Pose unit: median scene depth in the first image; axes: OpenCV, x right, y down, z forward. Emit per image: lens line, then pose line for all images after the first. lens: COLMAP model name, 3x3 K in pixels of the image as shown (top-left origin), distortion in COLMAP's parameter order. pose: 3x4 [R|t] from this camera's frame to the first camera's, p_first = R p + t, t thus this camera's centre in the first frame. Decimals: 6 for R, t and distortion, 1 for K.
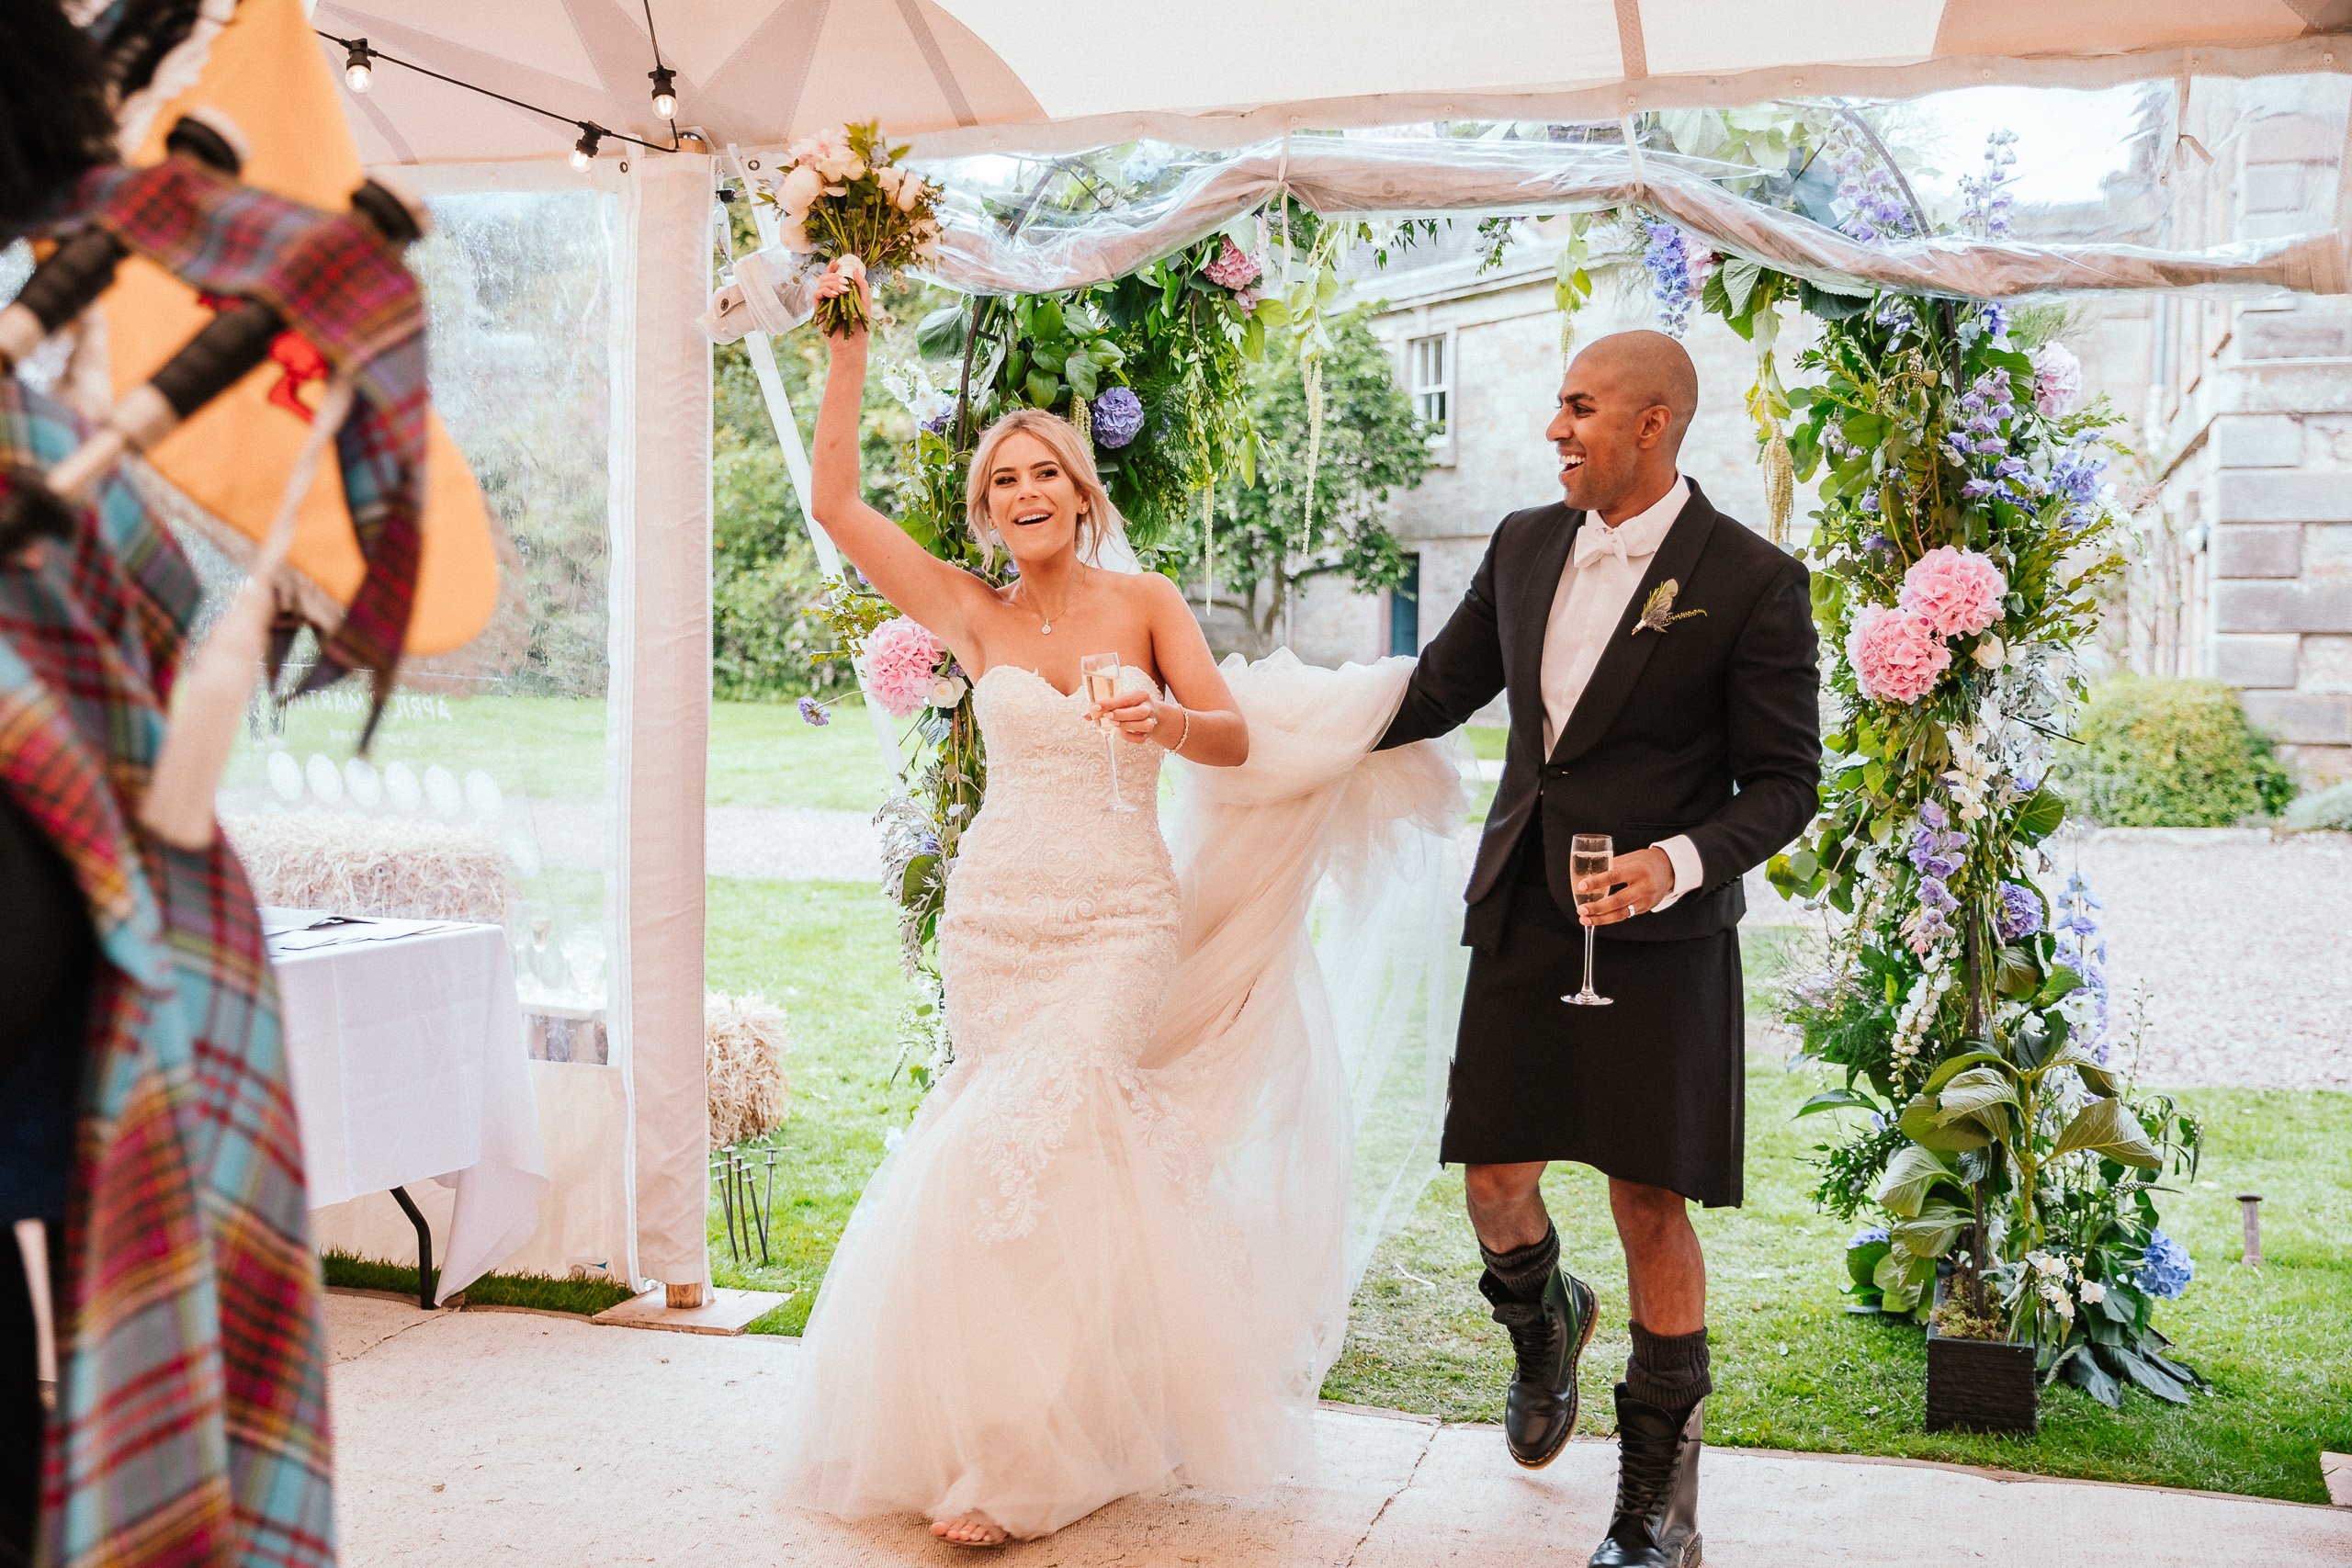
lens RADIAL K [[2669.4, 0, 1109.9], [0, 2669.4, 759.9], [0, 0, 1]] dist [-0.010529, -0.004930]
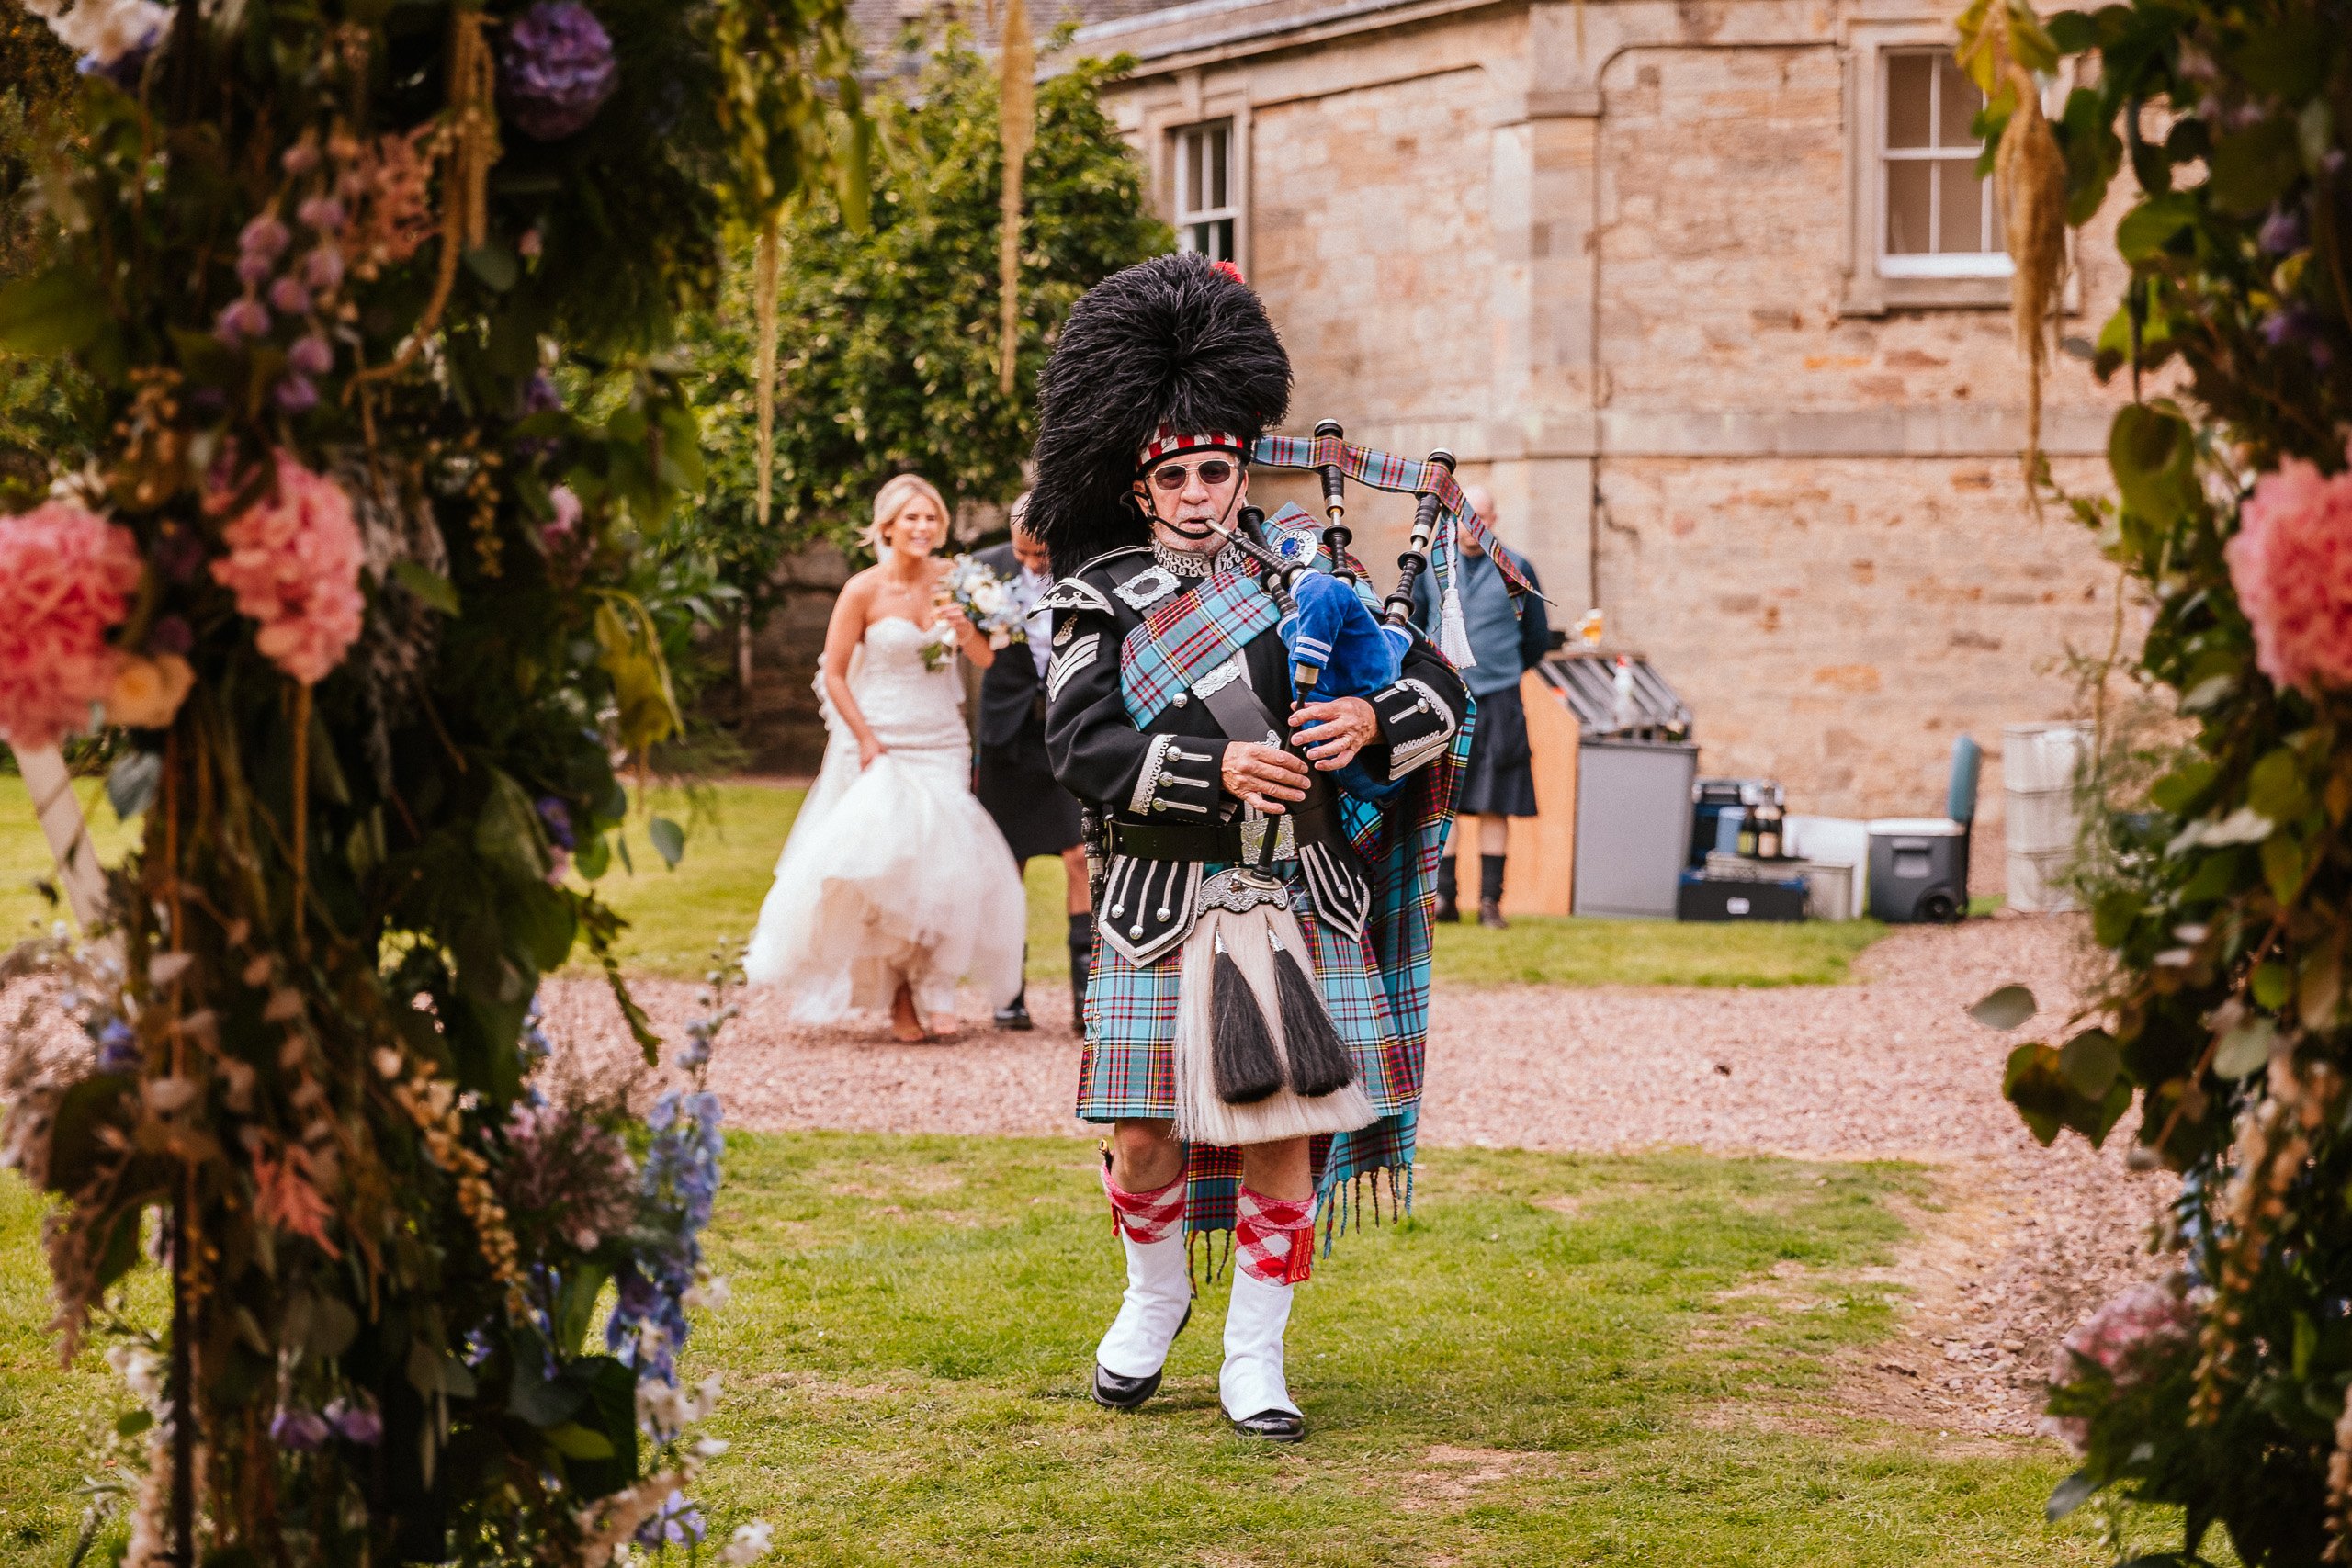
lens RADIAL K [[2669.4, 0, 1109.9], [0, 2669.4, 759.9], [0, 0, 1]] dist [-0.010529, -0.004930]
pose [[0.993316, -0.003384, 0.115378, 0.033504], [0.009652, 0.998505, -0.053809, 0.007967], [-0.115023, 0.054563, 0.991863, 0.443624]]
